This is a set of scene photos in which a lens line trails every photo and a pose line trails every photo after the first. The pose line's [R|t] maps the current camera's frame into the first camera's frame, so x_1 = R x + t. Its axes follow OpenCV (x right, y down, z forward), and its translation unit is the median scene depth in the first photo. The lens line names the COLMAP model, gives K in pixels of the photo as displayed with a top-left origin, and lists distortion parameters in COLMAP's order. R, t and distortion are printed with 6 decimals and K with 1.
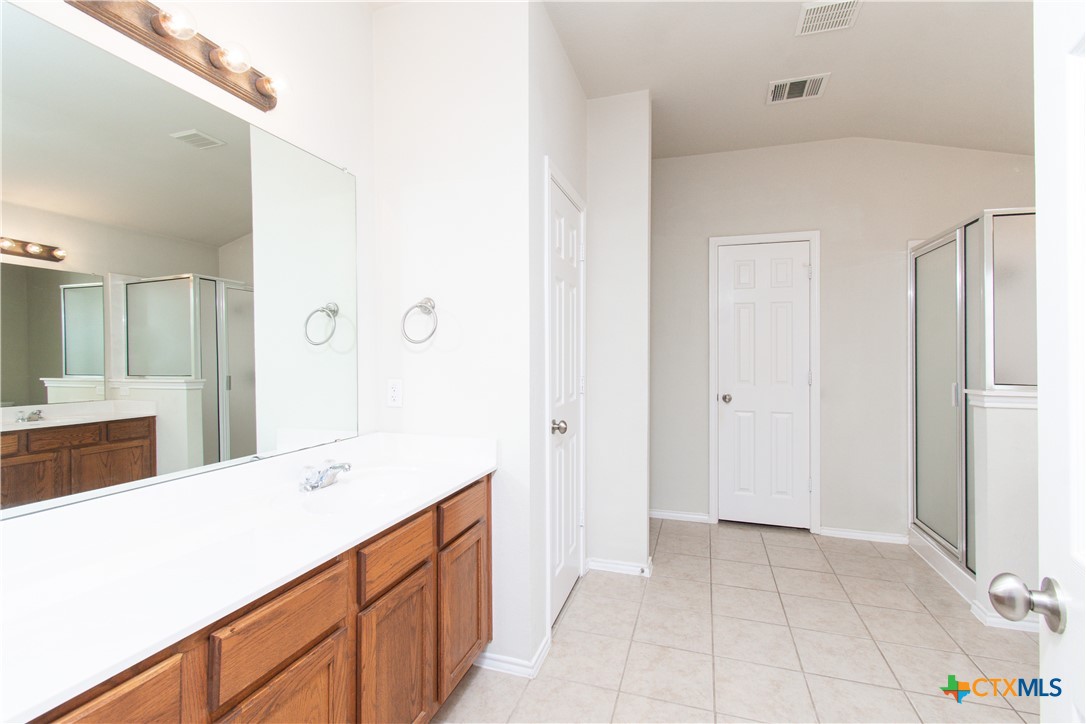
lens RADIAL K [[491.9, 0, 548.1], [0, 491.9, 356.1], [0, 0, 1]] dist [-0.002162, -0.000554]
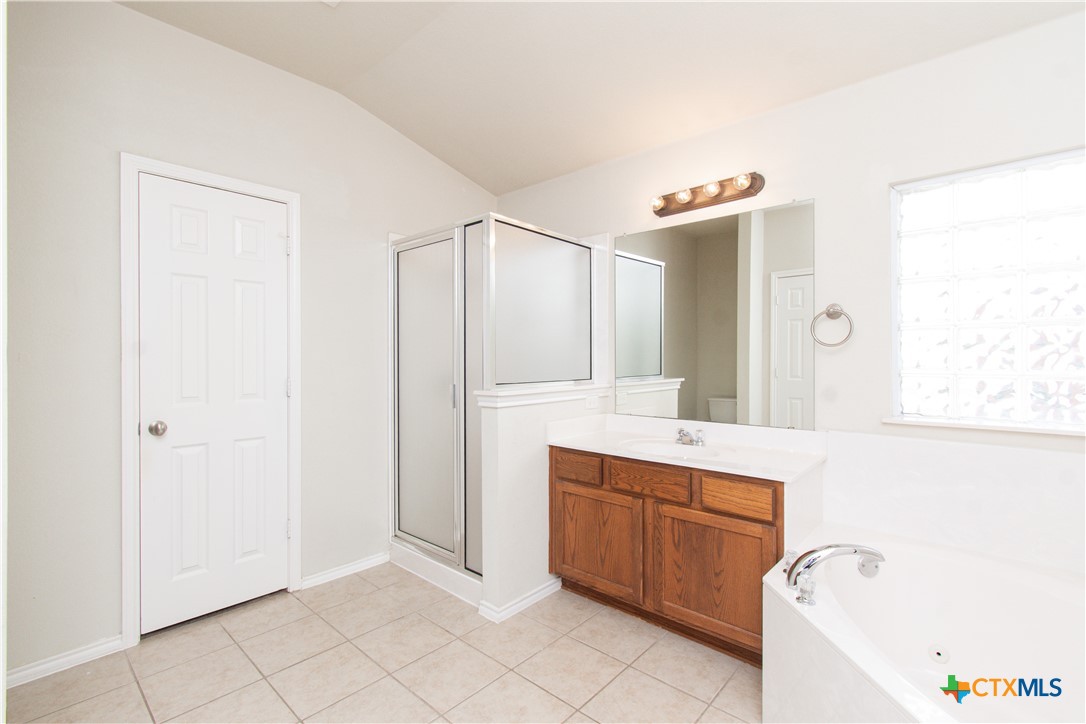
lens RADIAL K [[491.9, 0, 548.1], [0, 491.9, 356.1], [0, 0, 1]] dist [-0.002162, -0.000554]
pose [[0.404325, -0.002941, 0.914611, 0.006898], [0.006709, 0.999977, 0.000250, -0.000562], [-0.914591, 0.006035, 0.404336, 0.349731]]
